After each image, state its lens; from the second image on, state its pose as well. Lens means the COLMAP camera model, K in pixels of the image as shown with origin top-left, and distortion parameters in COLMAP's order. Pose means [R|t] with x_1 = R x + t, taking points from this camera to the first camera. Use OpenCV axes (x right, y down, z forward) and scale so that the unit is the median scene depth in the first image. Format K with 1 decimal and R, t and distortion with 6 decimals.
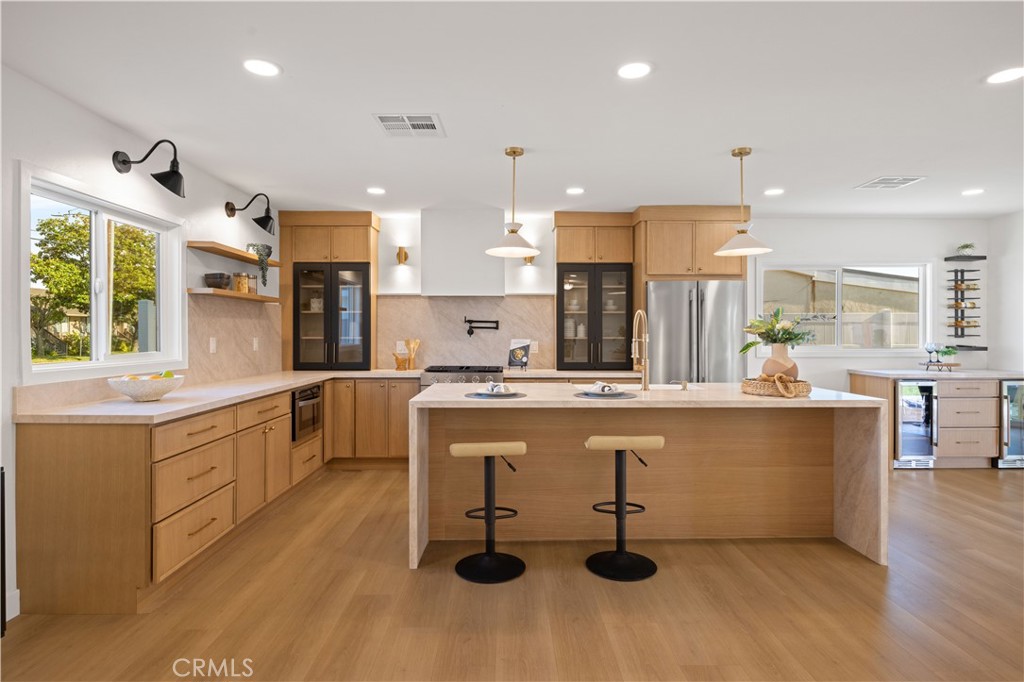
lens RADIAL K [[548.6, 0, 509.0], [0, 548.6, 337.4], [0, 0, 1]] dist [0.000862, -0.002192]
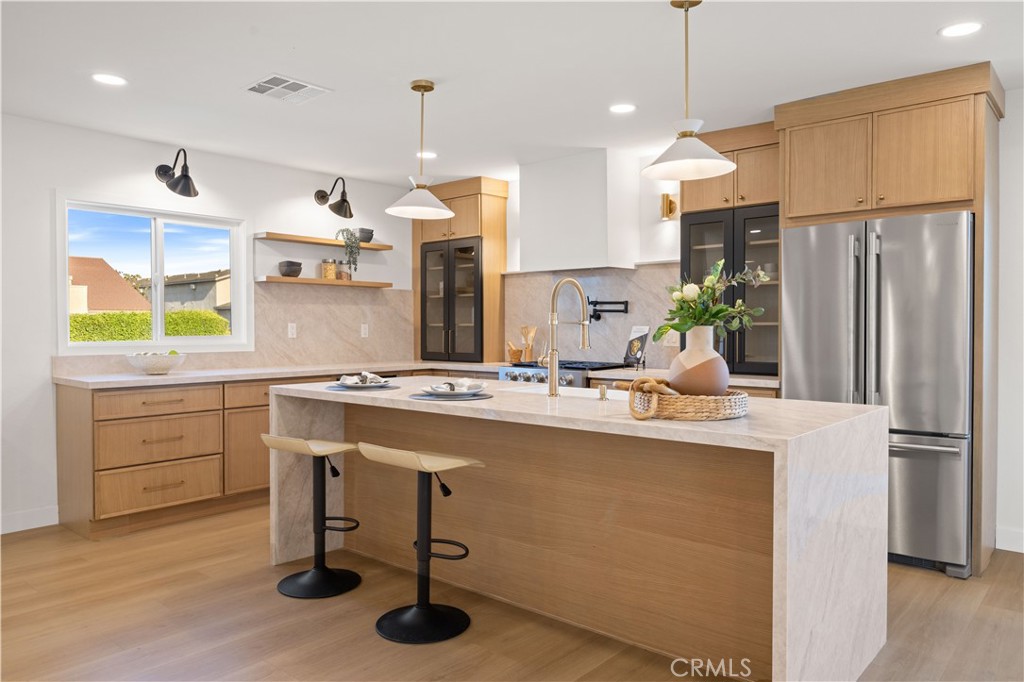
lens RADIAL K [[708.2, 0, 510.6], [0, 708.2, 345.8], [0, 0, 1]] dist [-0.004293, 0.003092]
pose [[0.748186, 0.017113, -0.663268, 0.522023], [-0.004112, 0.999768, 0.021157, 0.010332], [0.663476, -0.013102, 0.748083, 0.206083]]
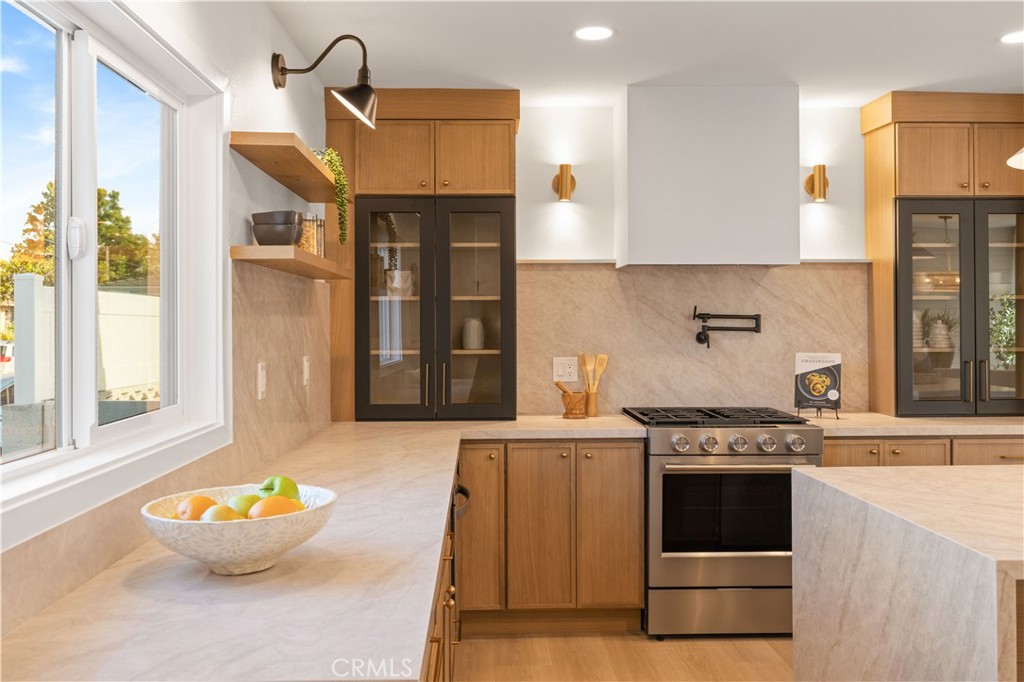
lens RADIAL K [[853.2, 0, 509.2], [0, 853.2, 316.8], [0, 0, 1]] dist [-0.001337, -0.003229]
pose [[0.999565, -0.003594, 0.029280, -0.285206], [0.004032, 0.999881, -0.014897, -0.019173], [-0.029223, 0.015008, 0.999460, 0.256590]]
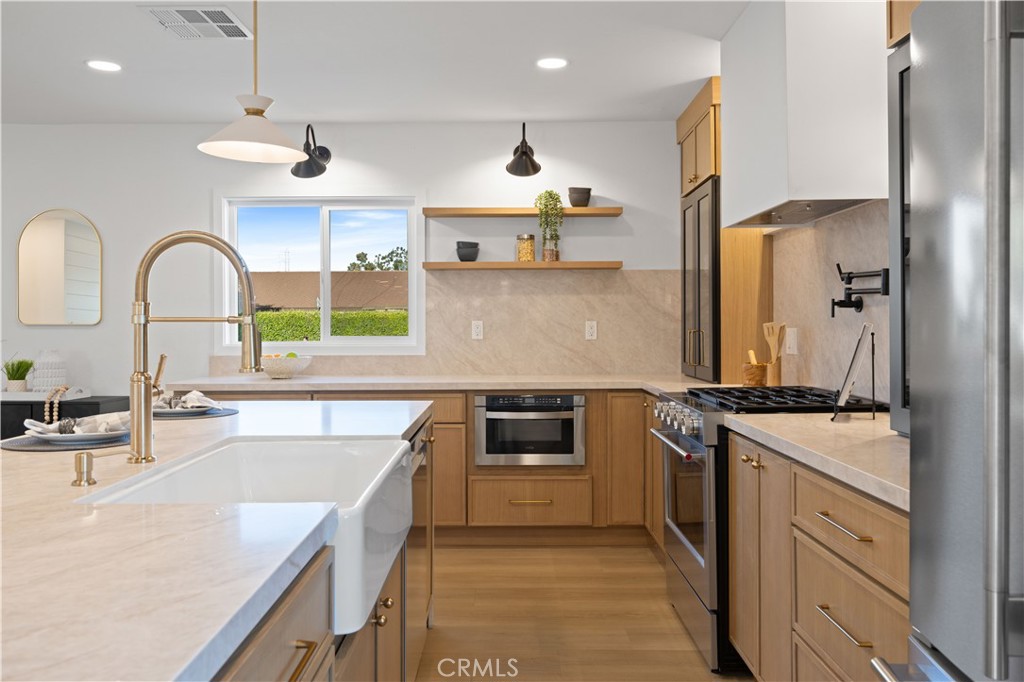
lens RADIAL K [[810.7, 0, 510.4], [0, 810.7, 331.1], [0, 0, 1]] dist [0.026773, 0.004984]
pose [[-0.003761, 0.008261, -0.999959, 0.521444], [-0.002939, 0.999961, 0.008272, 0.004800], [0.999989, 0.002970, -0.003737, 0.820766]]
